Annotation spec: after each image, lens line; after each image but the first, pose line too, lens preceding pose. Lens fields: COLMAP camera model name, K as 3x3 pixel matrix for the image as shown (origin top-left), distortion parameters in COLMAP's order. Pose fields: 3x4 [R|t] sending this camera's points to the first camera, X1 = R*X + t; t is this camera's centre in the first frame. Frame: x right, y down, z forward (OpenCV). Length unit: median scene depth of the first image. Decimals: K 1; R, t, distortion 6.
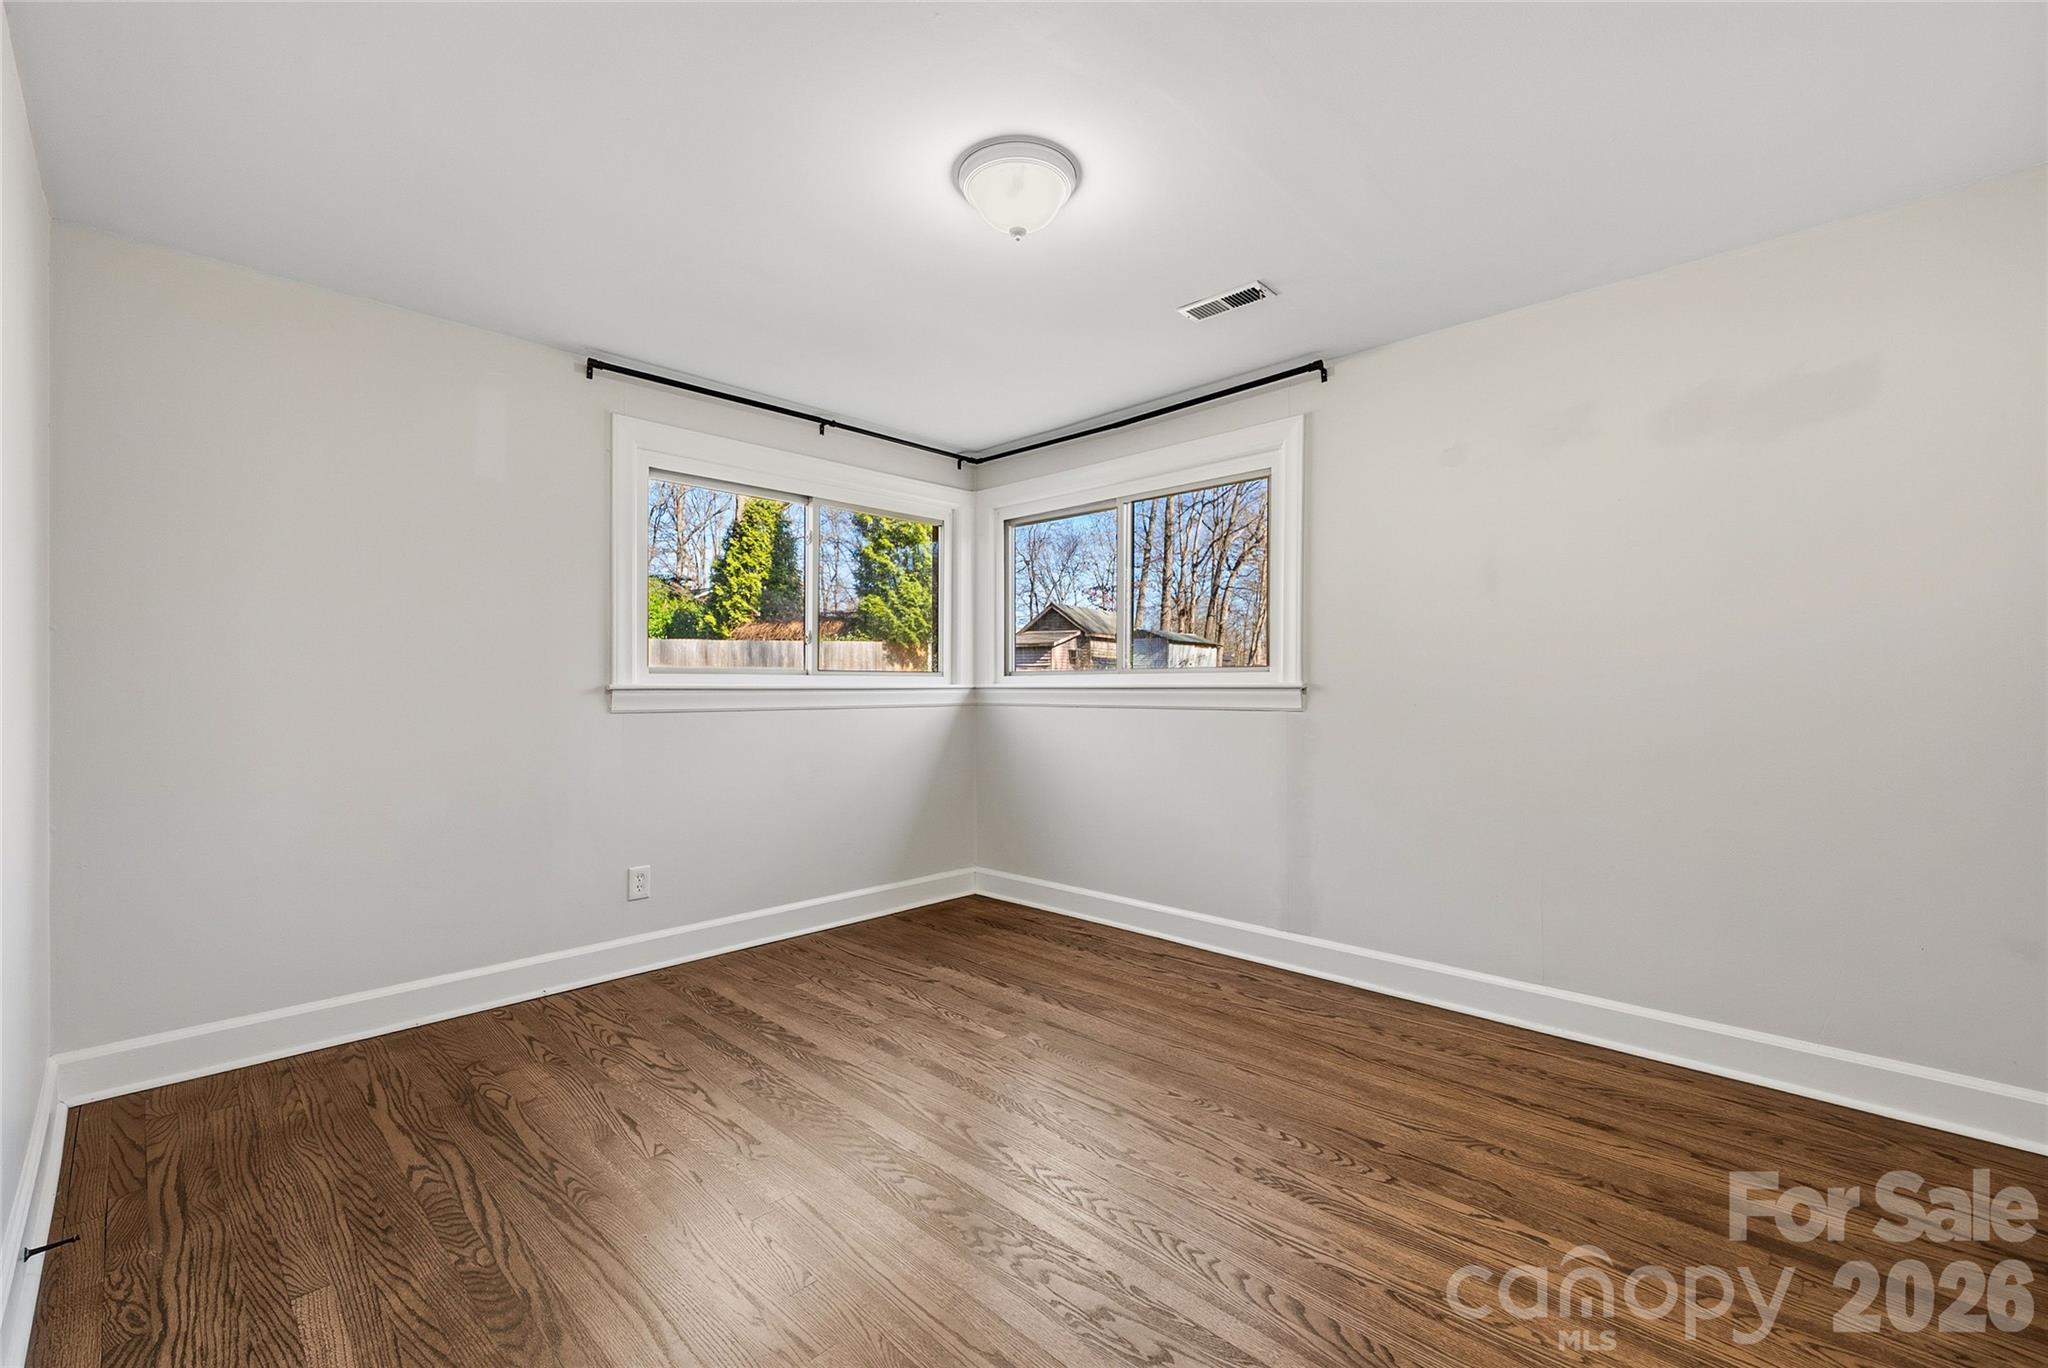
lens RADIAL K [[851.7, 0, 1021.2], [0, 851.7, 691.8], [0, 0, 1]] dist [-0.008349, -0.000204]
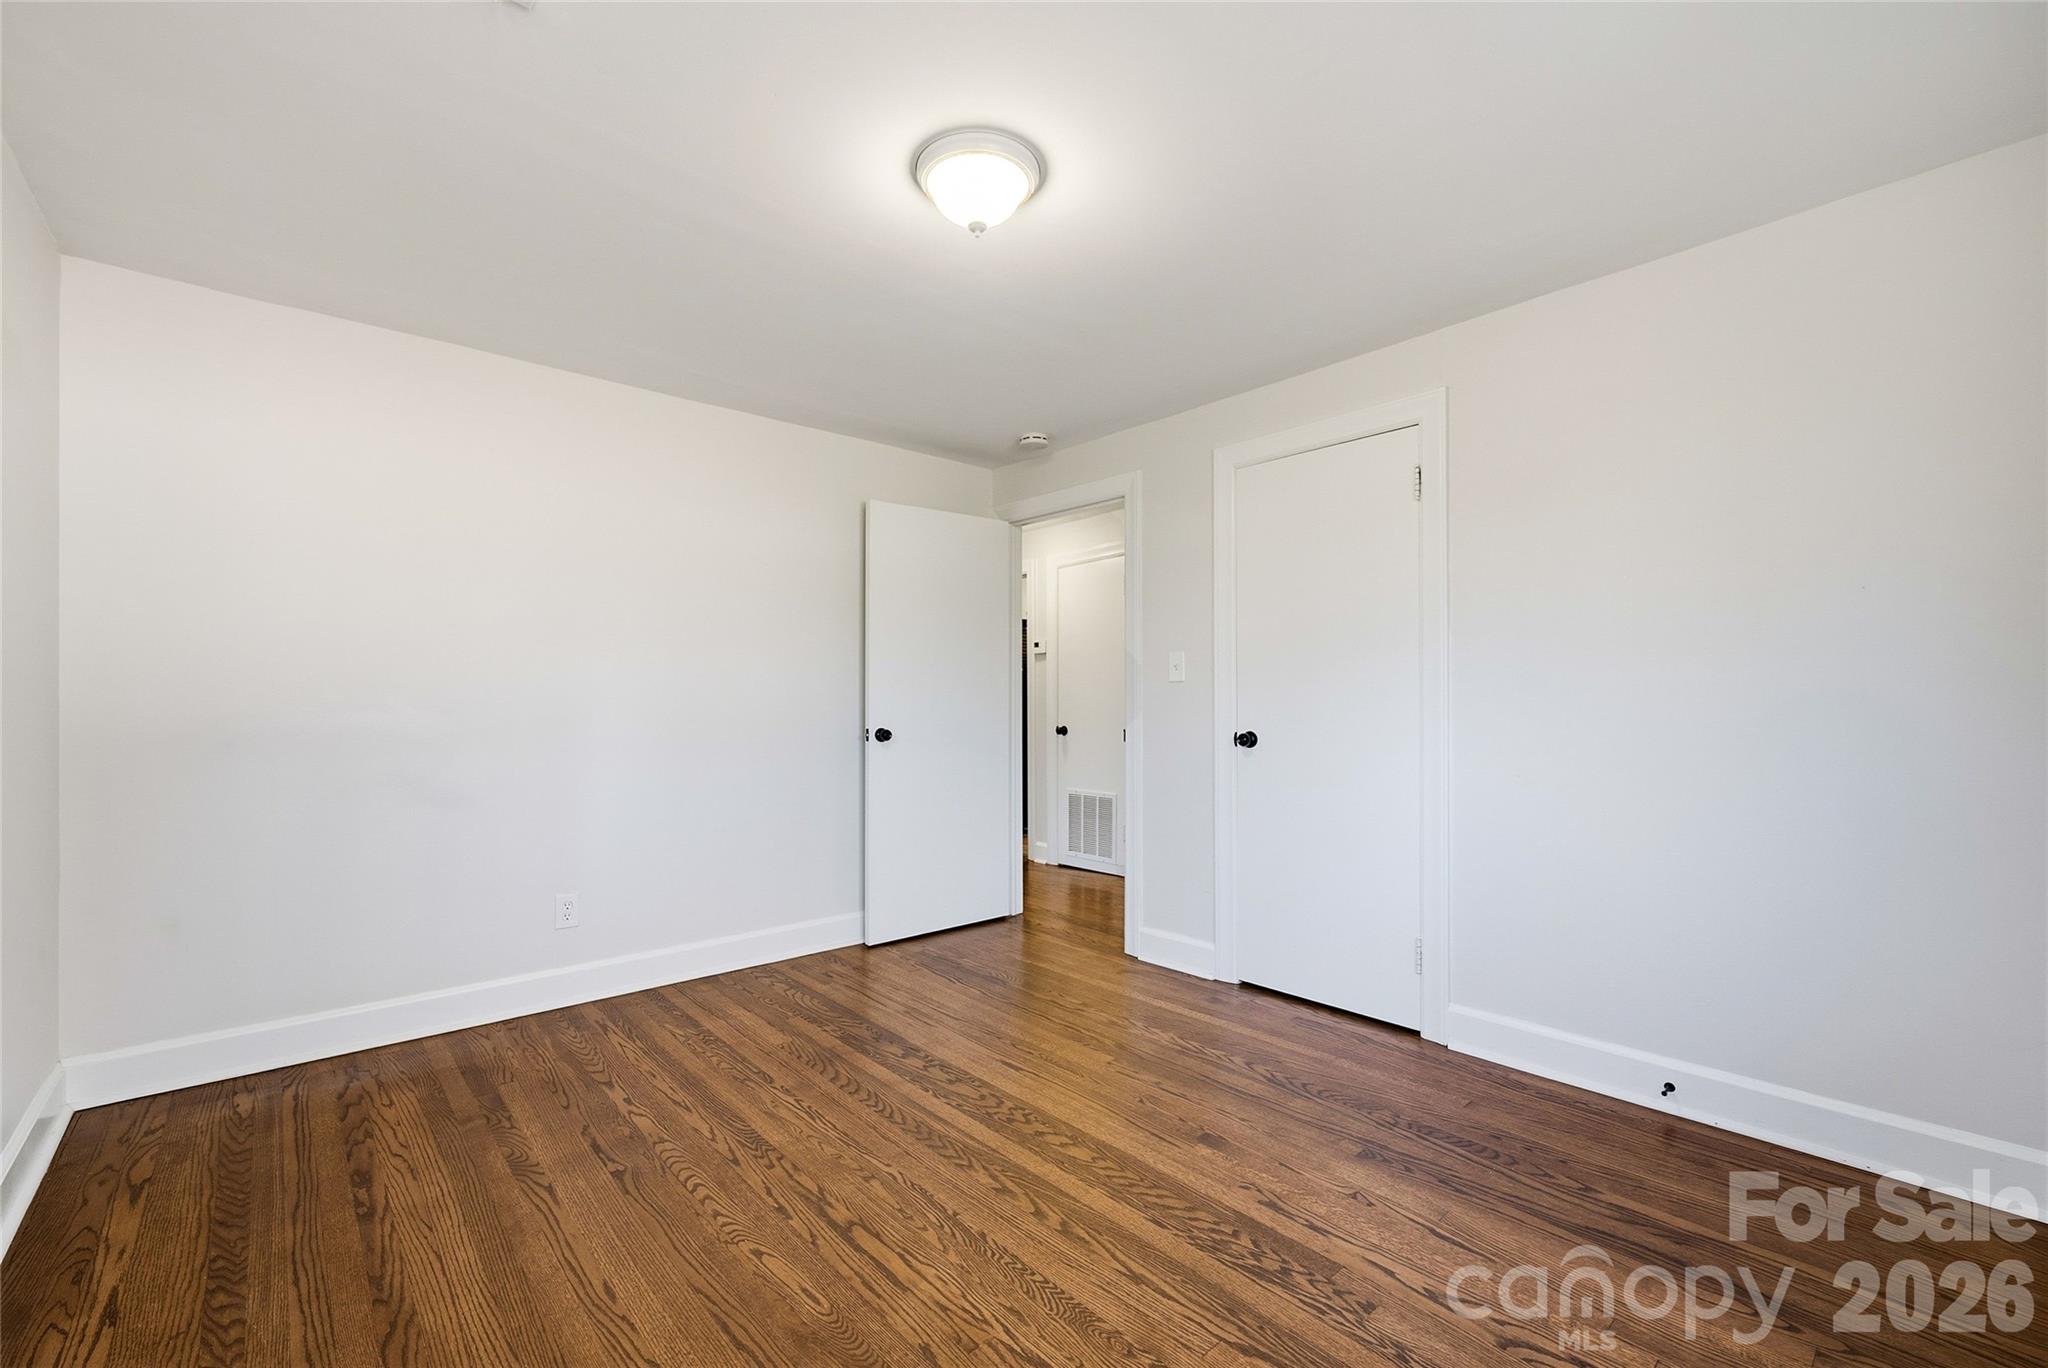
lens RADIAL K [[851.7, 0, 1021.2], [0, 851.7, 691.8], [0, 0, 1]] dist [-0.008349, -0.000204]
pose [[-0.997121, 0.004992, 0.075667, -0.129921], [0.004551, 0.999972, -0.005999, -0.015943], [-0.075695, -0.005638, -0.997115, 2.048128]]
